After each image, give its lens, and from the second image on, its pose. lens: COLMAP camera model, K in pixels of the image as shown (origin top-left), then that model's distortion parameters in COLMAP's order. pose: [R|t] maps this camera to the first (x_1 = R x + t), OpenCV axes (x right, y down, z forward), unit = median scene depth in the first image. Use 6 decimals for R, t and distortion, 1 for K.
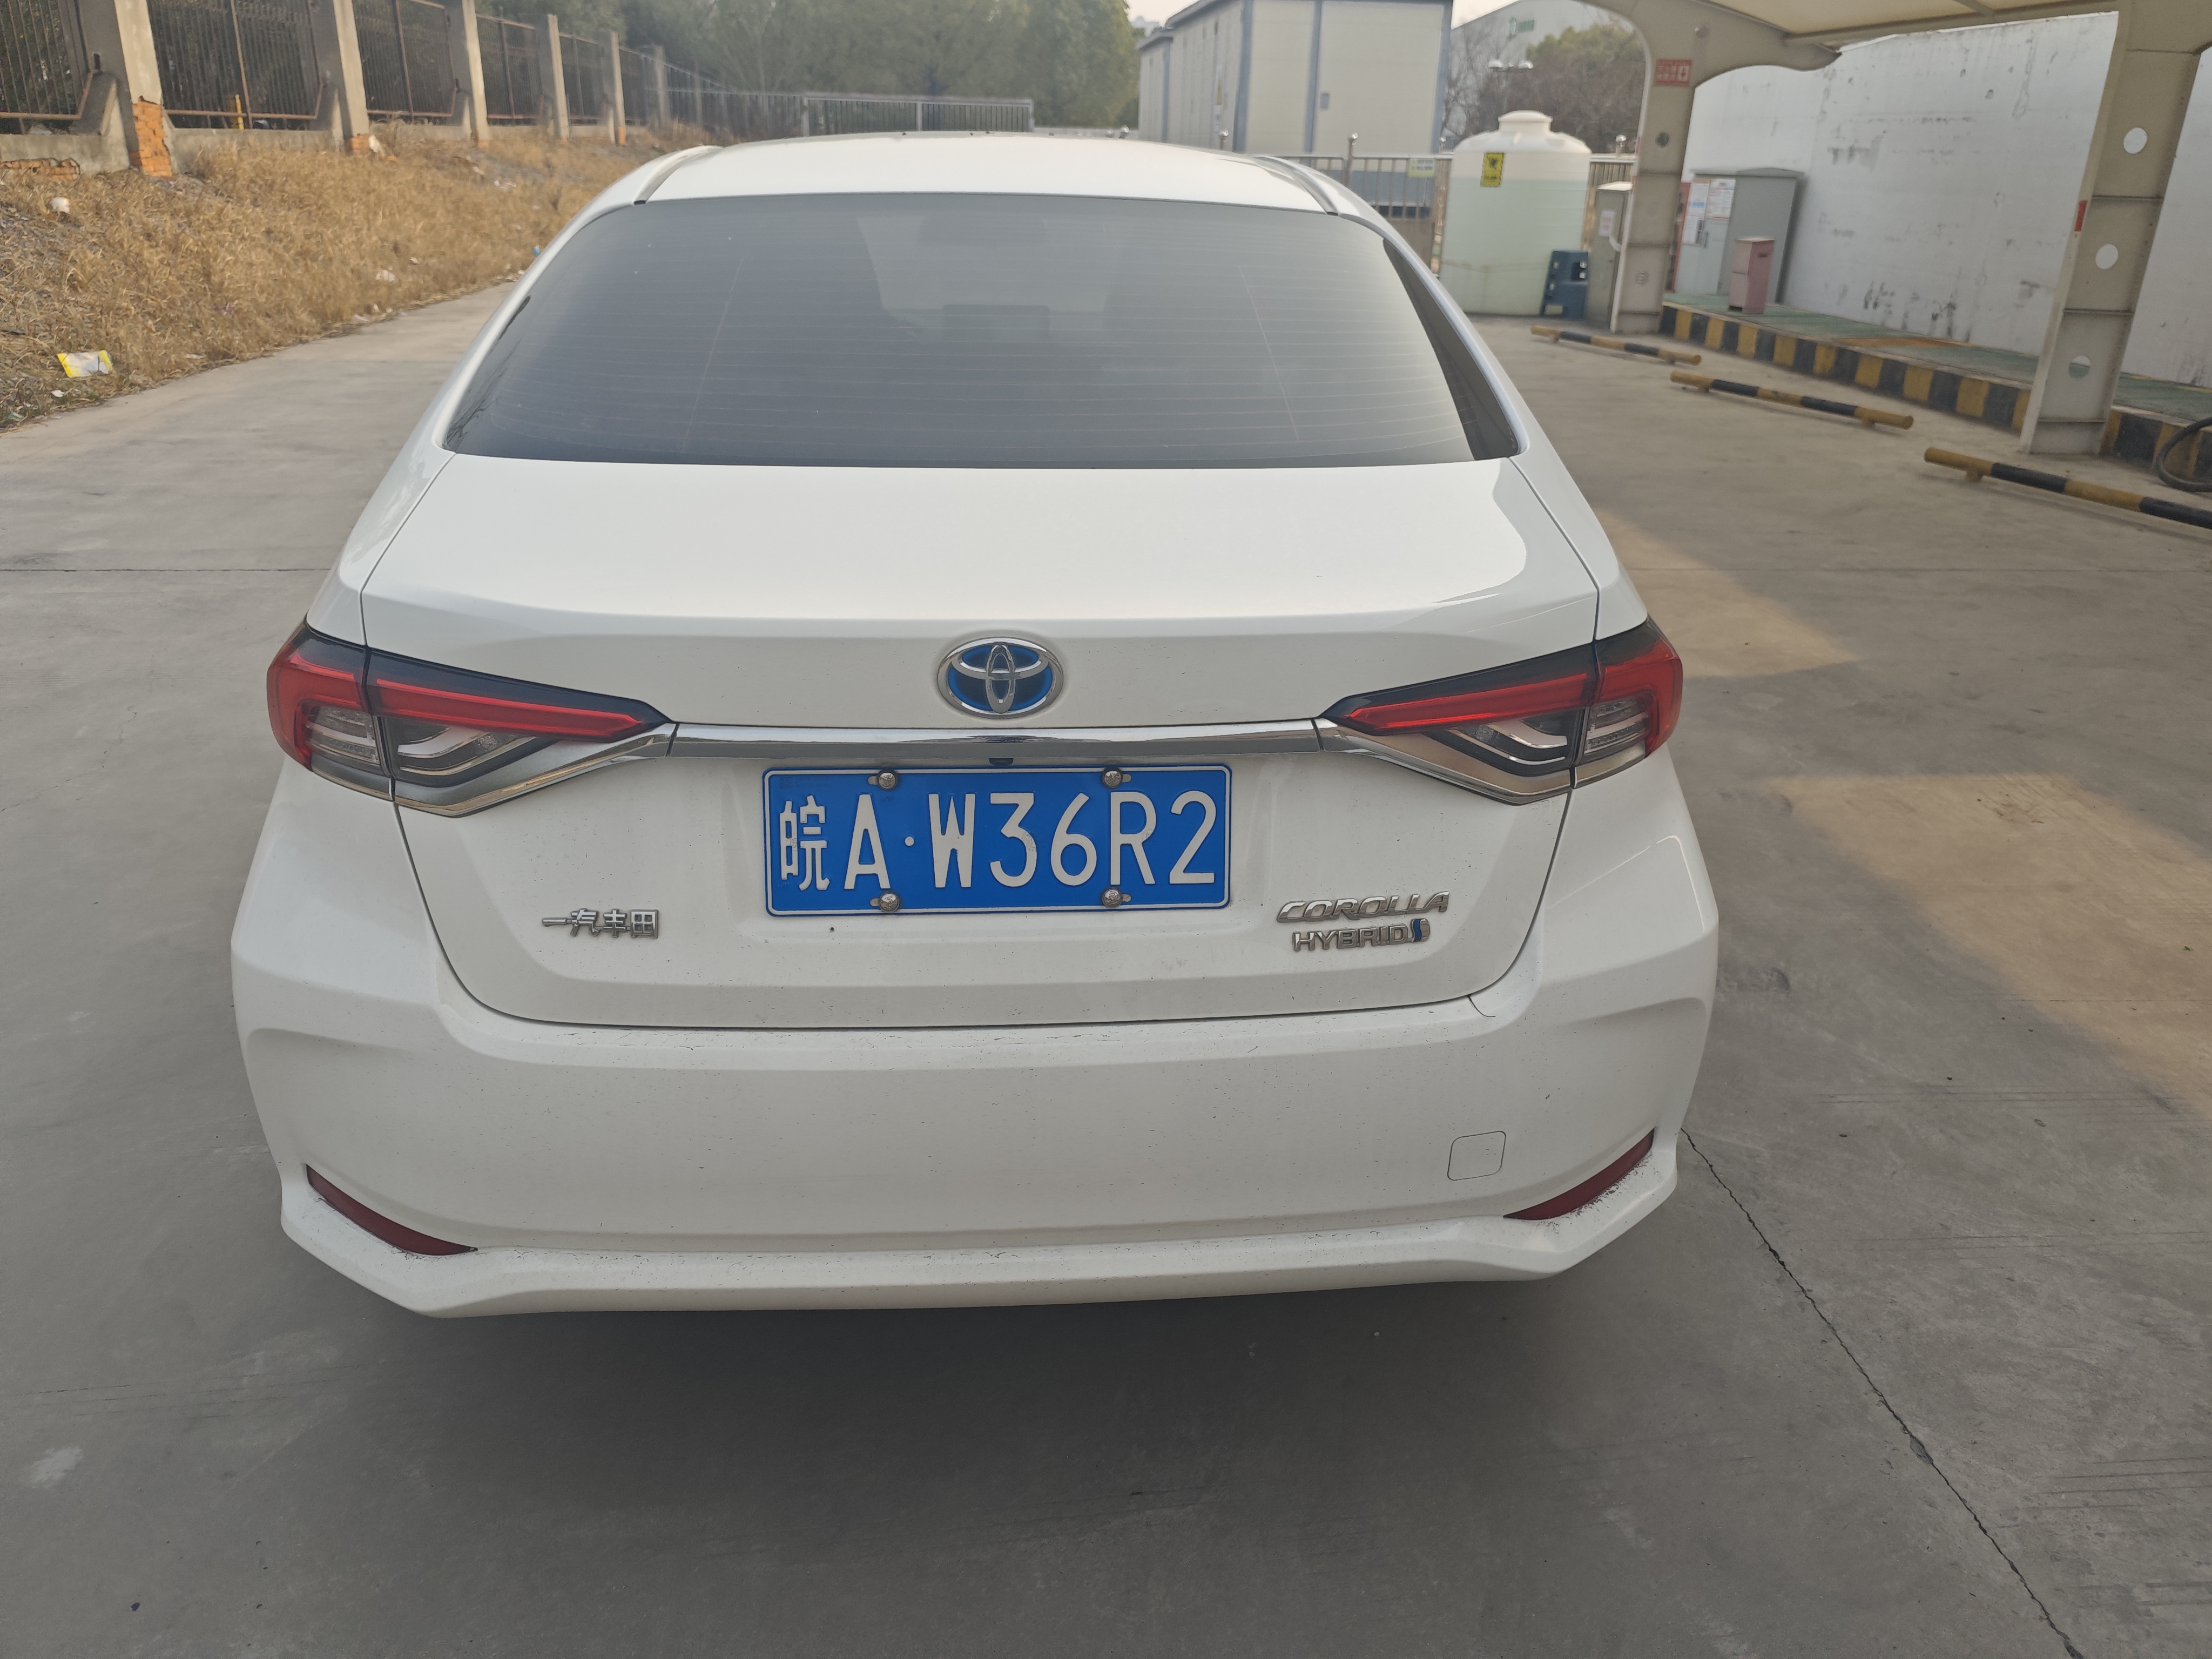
lens RADIAL K [[1615.6, 0, 1106.0], [0, 1615.6, 829.5], [0, 0, 1]] dist [-0.000083, 0.001802]
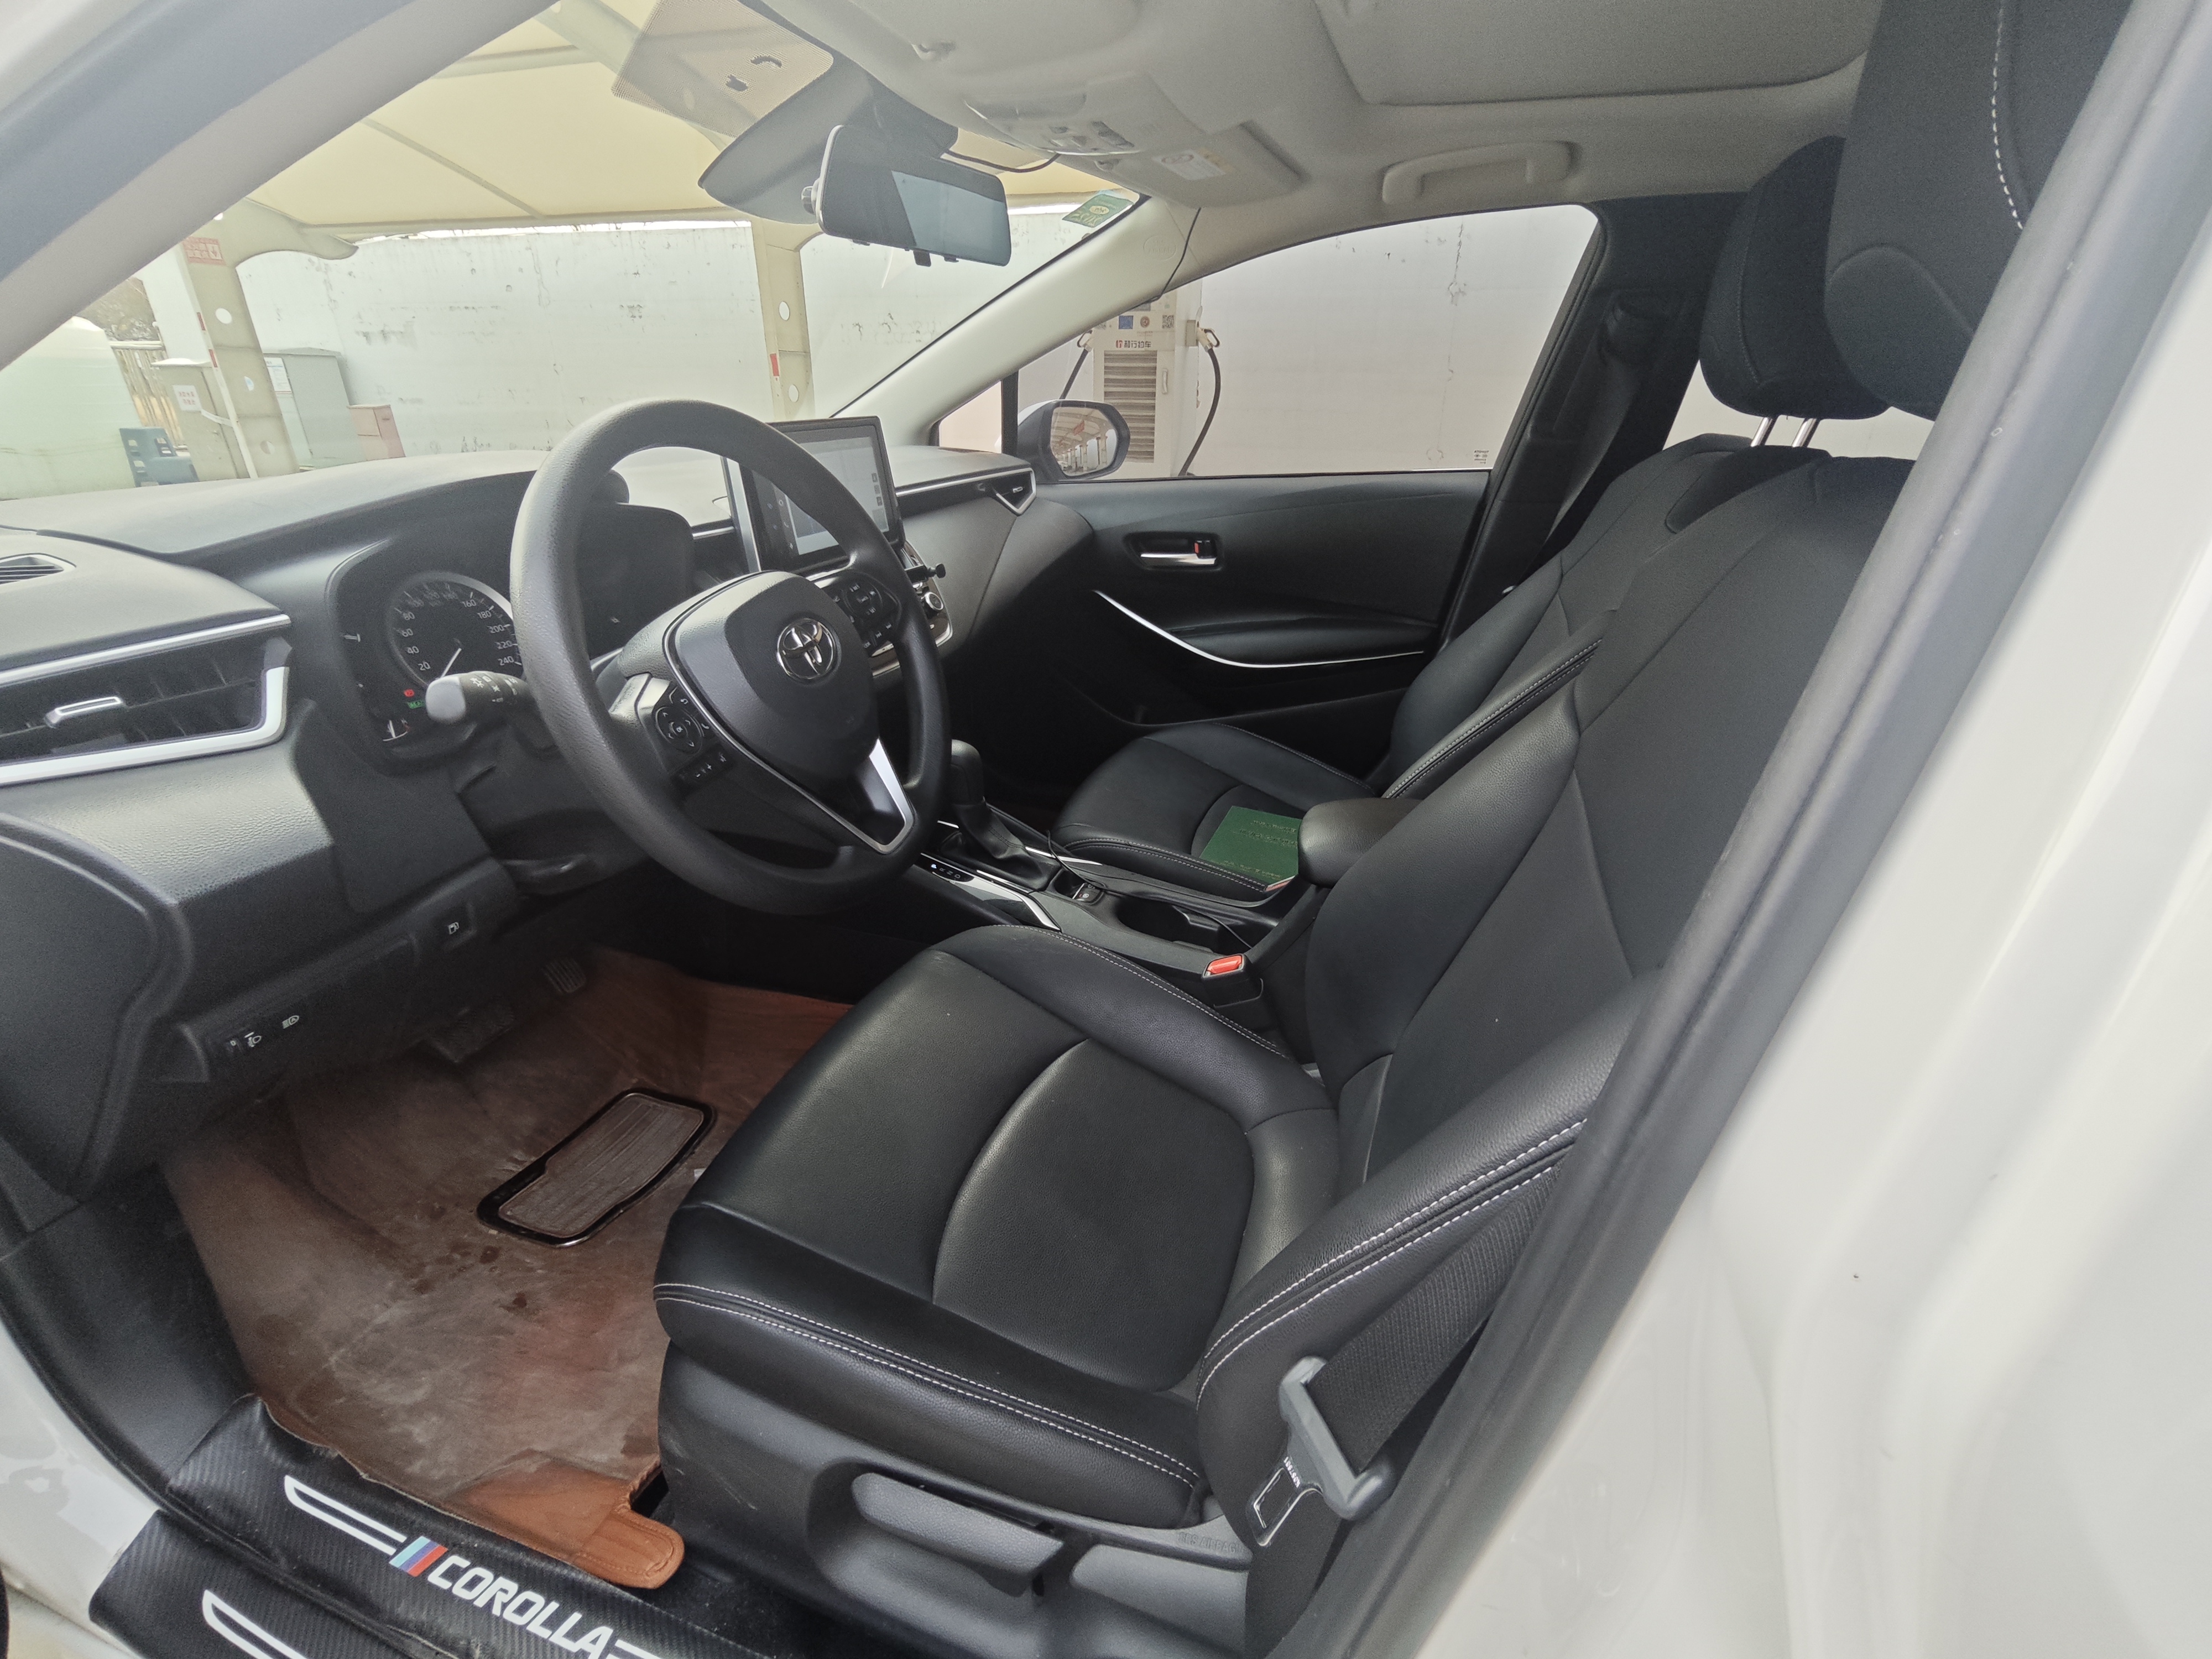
lens RADIAL K [[952.4, 0, 1106.0], [0, 952.4, 829.5], [0, 0, 1]] dist [-0.015879, 0.008201]
pose [[0.386916, -0.406591, 0.827635, -0.102235], [0.356359, 0.893739, 0.272470, -0.090480], [-0.850473, 0.189512, 0.490694, 0.281254]]
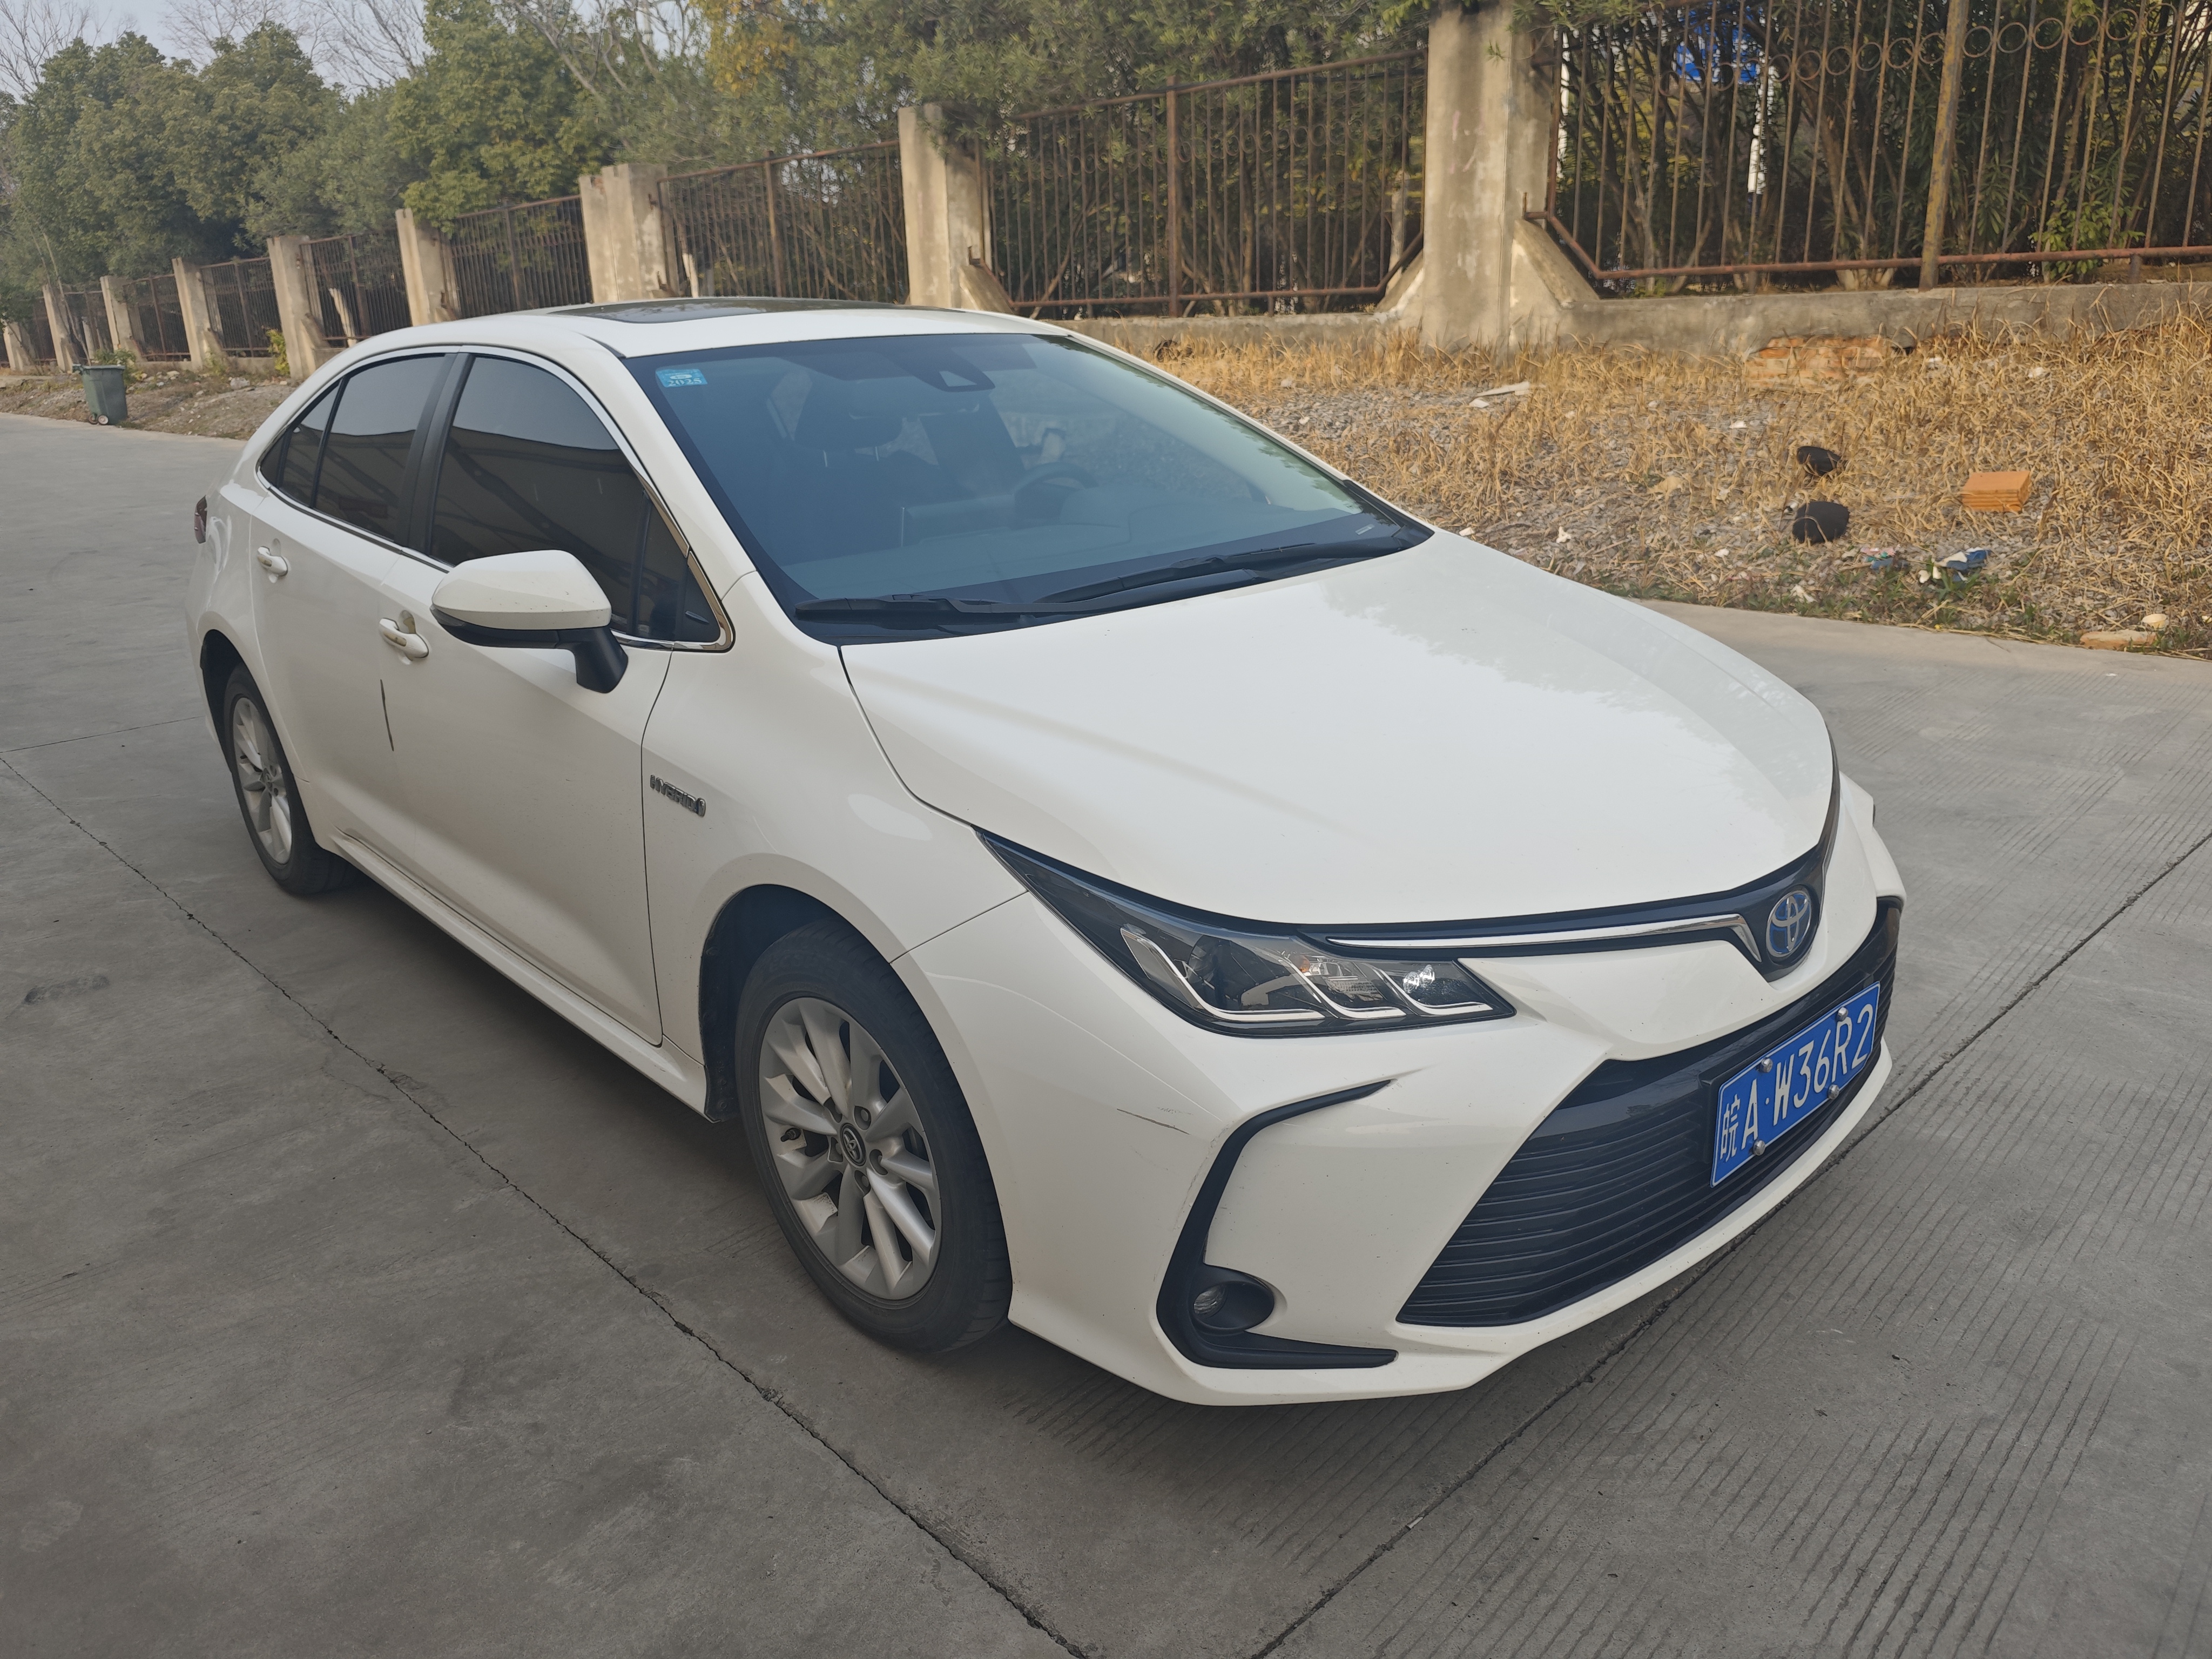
lens RADIAL K [[1641.2, 0, 1112.7], [0, 1641.2, 773.7], [0, 0, 1]] dist [0.005044, -0.003143]
pose [[-0.786034, 0.182545, -0.590616, 0.121655], [-0.219199, 0.811025, 0.542393, -0.223207], [0.578015, 0.555802, -0.597480, 0.534145]]
